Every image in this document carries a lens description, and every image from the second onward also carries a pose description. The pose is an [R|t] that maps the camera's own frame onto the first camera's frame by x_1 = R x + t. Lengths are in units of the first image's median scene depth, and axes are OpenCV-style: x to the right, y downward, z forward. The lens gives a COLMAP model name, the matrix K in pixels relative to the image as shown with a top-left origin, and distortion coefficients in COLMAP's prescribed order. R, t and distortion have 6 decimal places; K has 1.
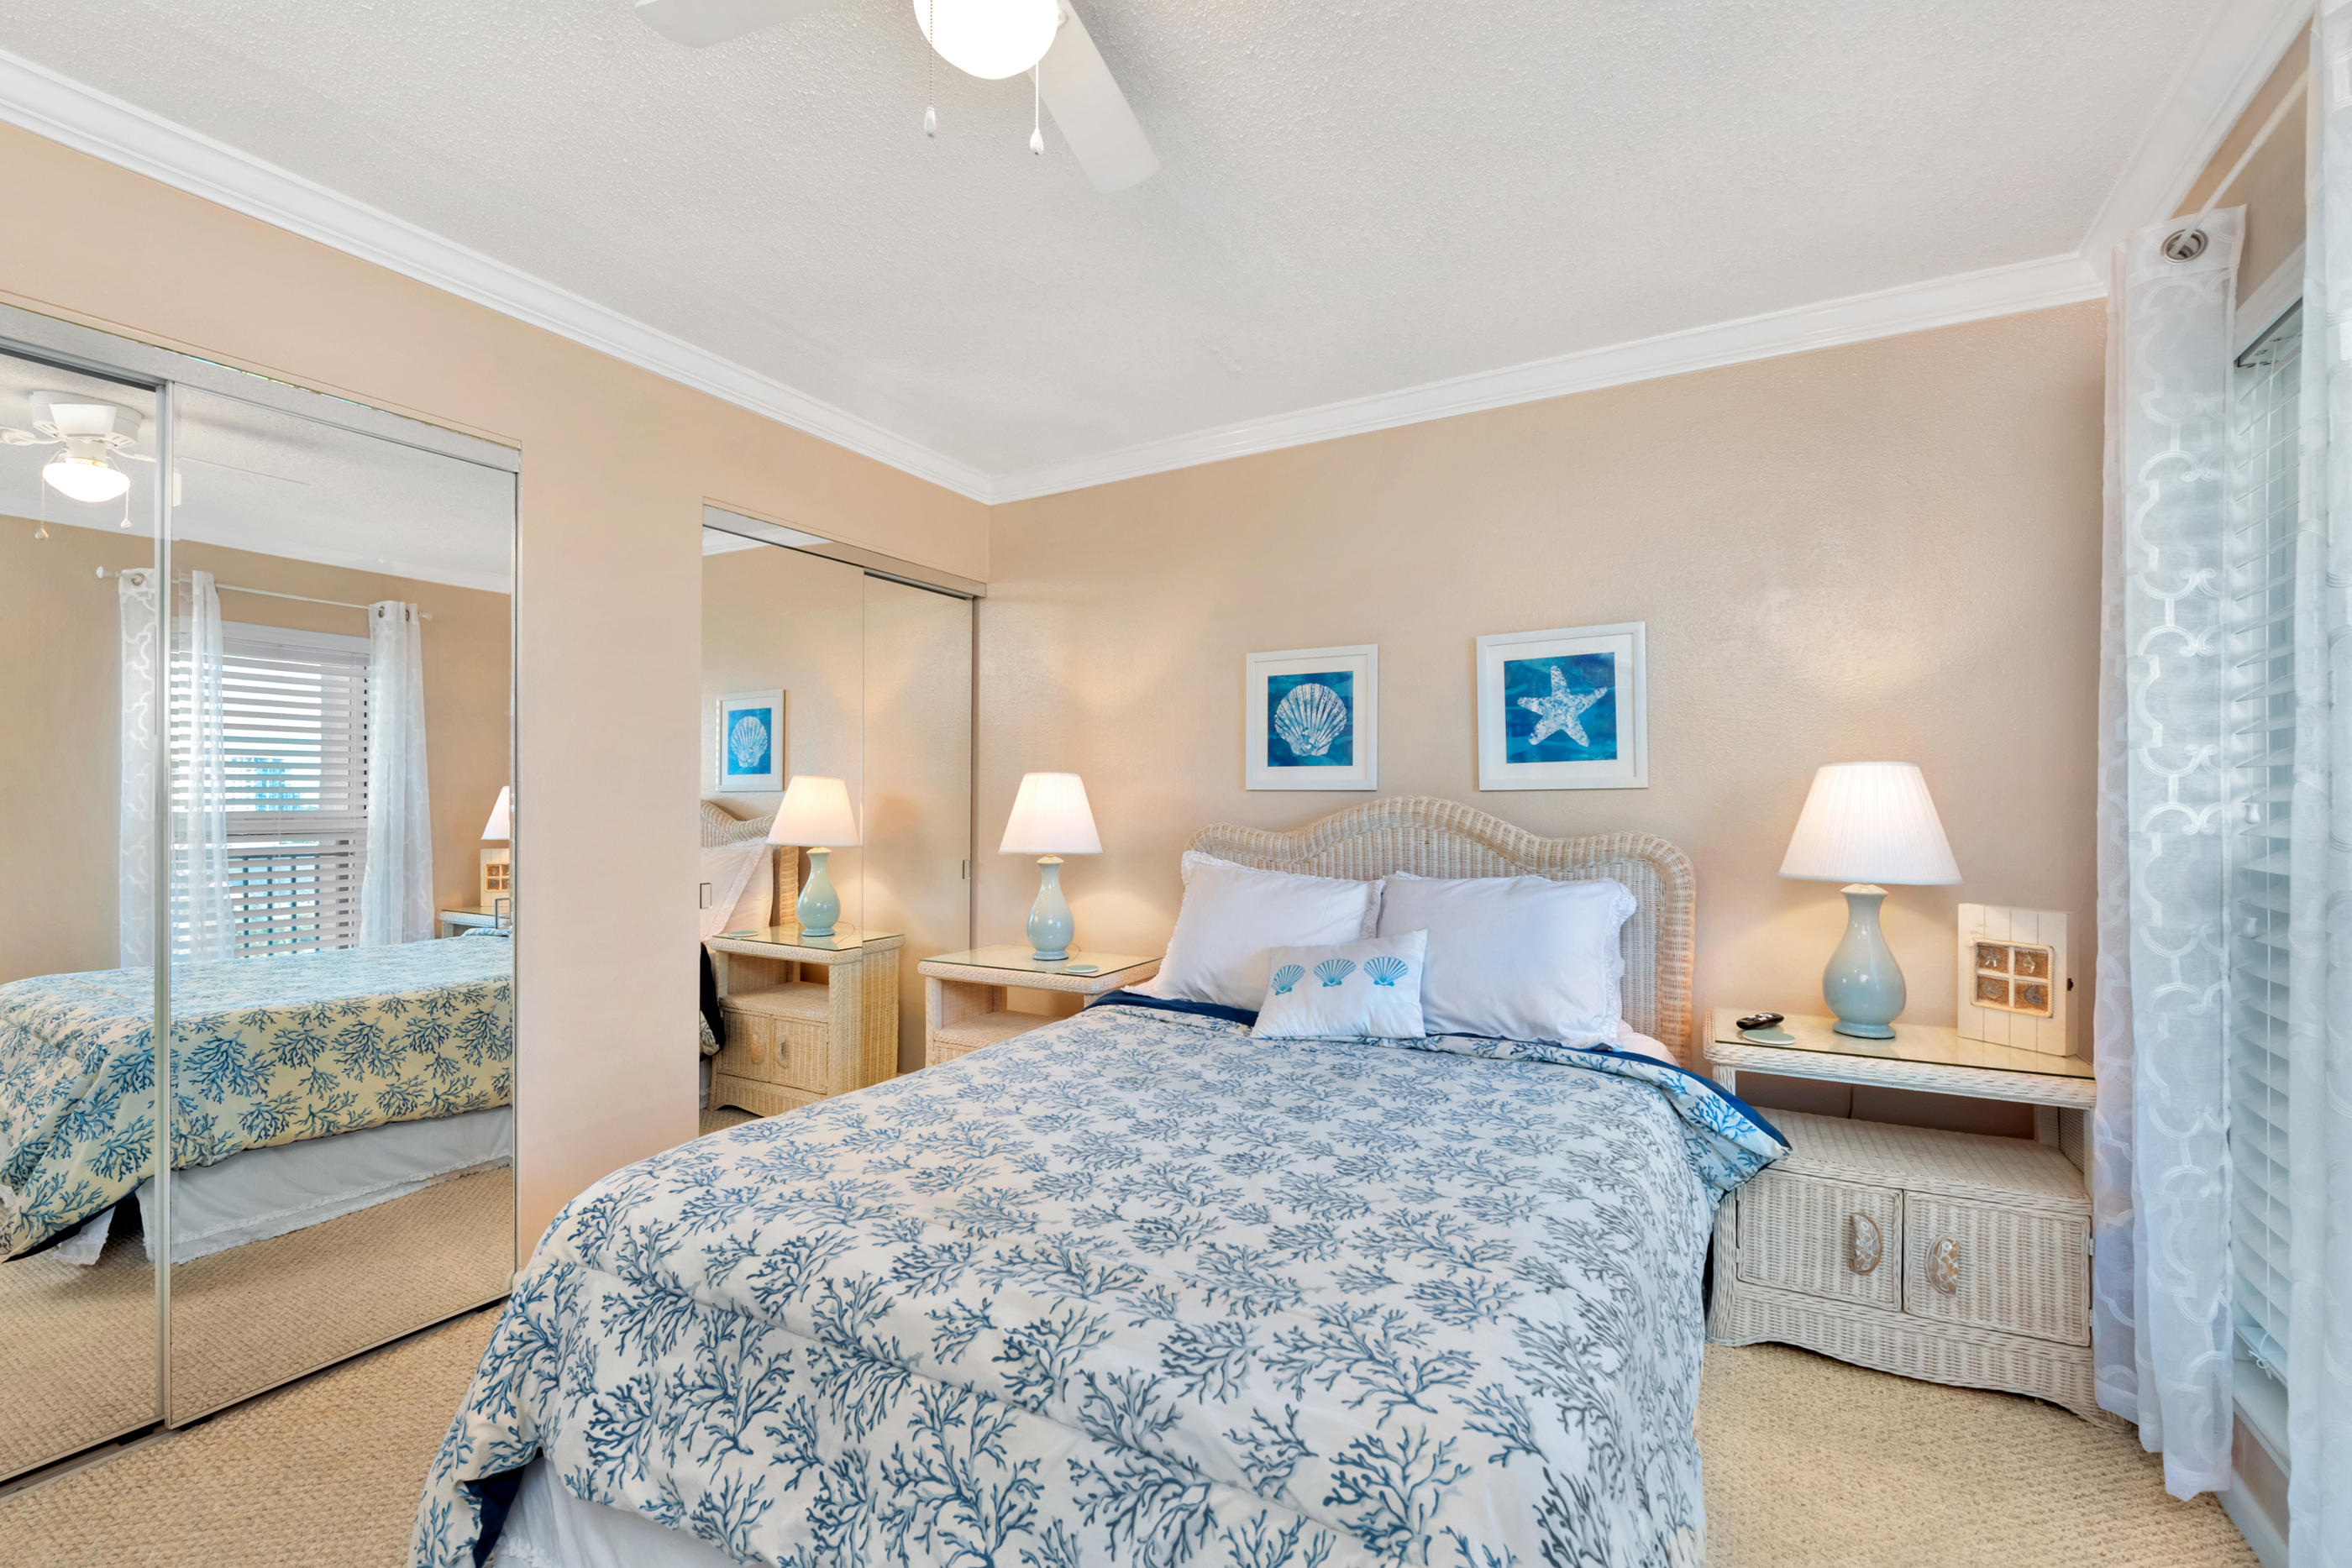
lens RADIAL K [[1009.2, 0, 1180.3], [0, 1009.2, 790.6], [0, 0, 1]] dist [0.010962, -0.011535]
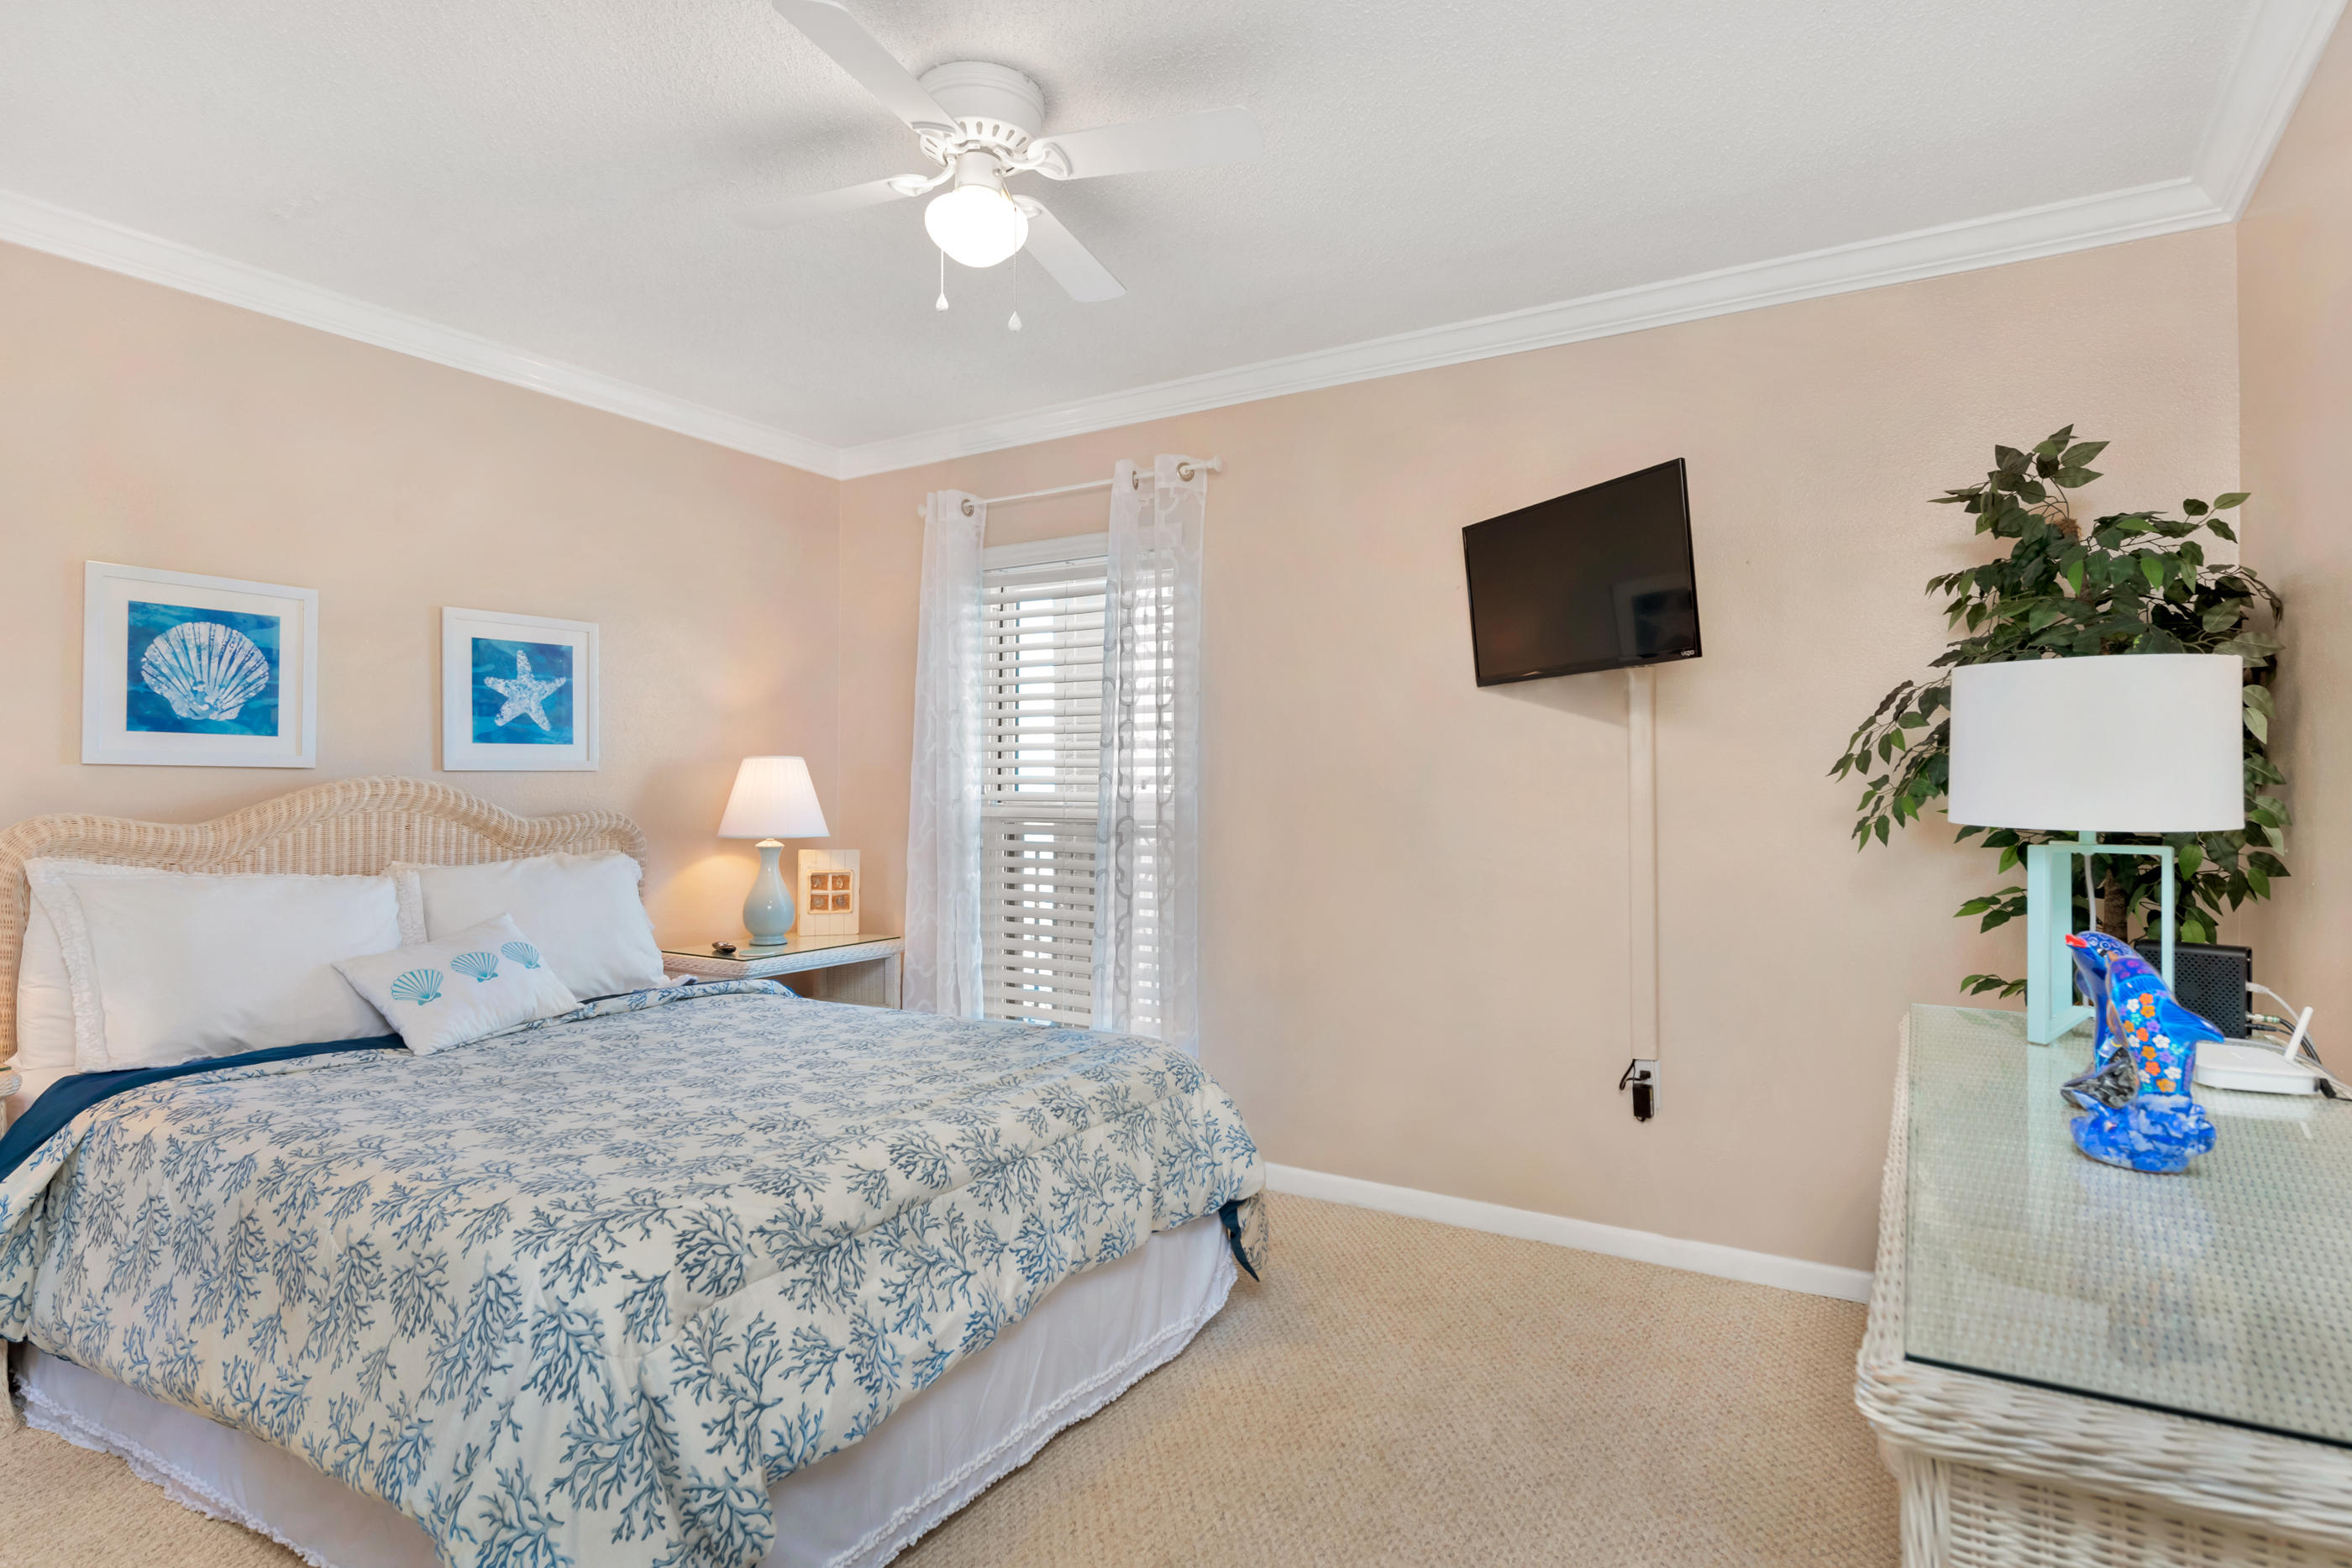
lens RADIAL K [[1207.6, 0, 1182.4], [0, 1207.6, 787.7], [0, 0, 1]] dist [0.003118, -0.000511]
pose [[0.035865, -0.000949, 0.999356, -1.104951], [-0.012813, 0.999917, 0.001409, 0.007446], [-0.999274, -0.012855, 0.035850, 0.376407]]
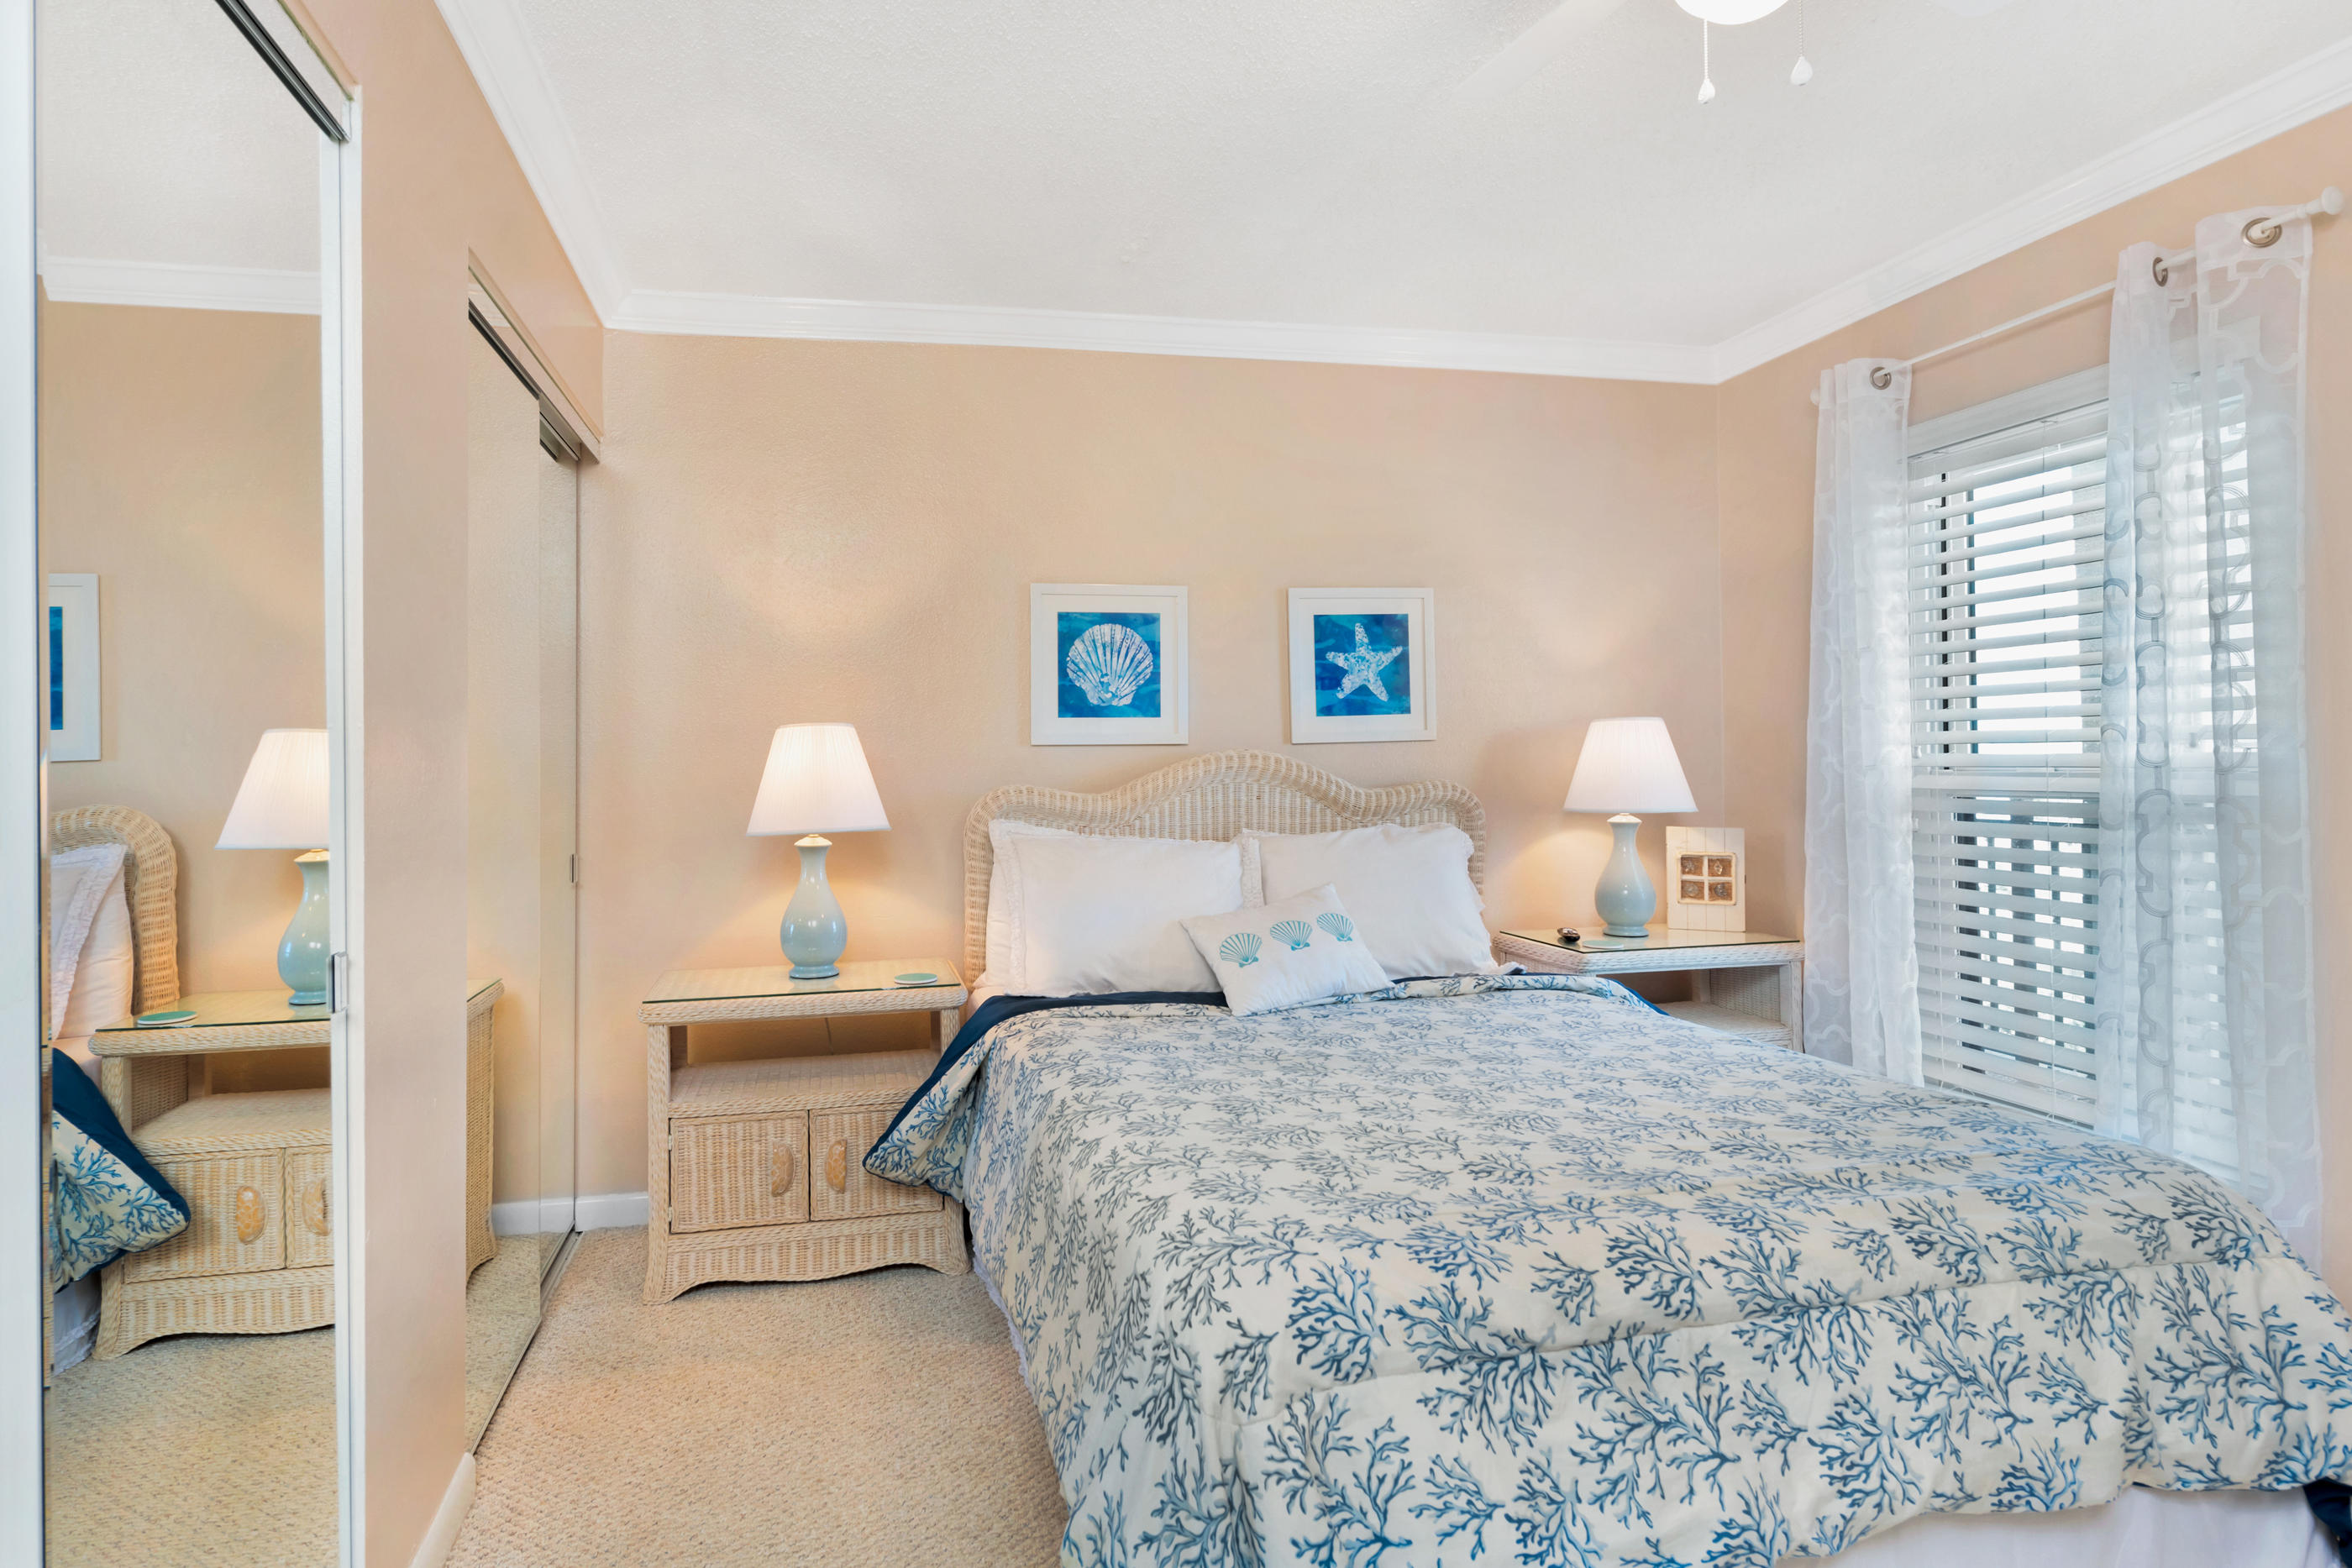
lens RADIAL K [[1229.3, 0, 1099.4], [0, 1229.3, 744.8], [0, 0, 1]] dist [0.012009, -0.006036]
pose [[0.754962, -0.003882, 0.655757, -0.877018], [0.008831, 0.999952, -0.004247, 0.006261], [-0.655709, 0.008997, 0.754960, 0.293933]]
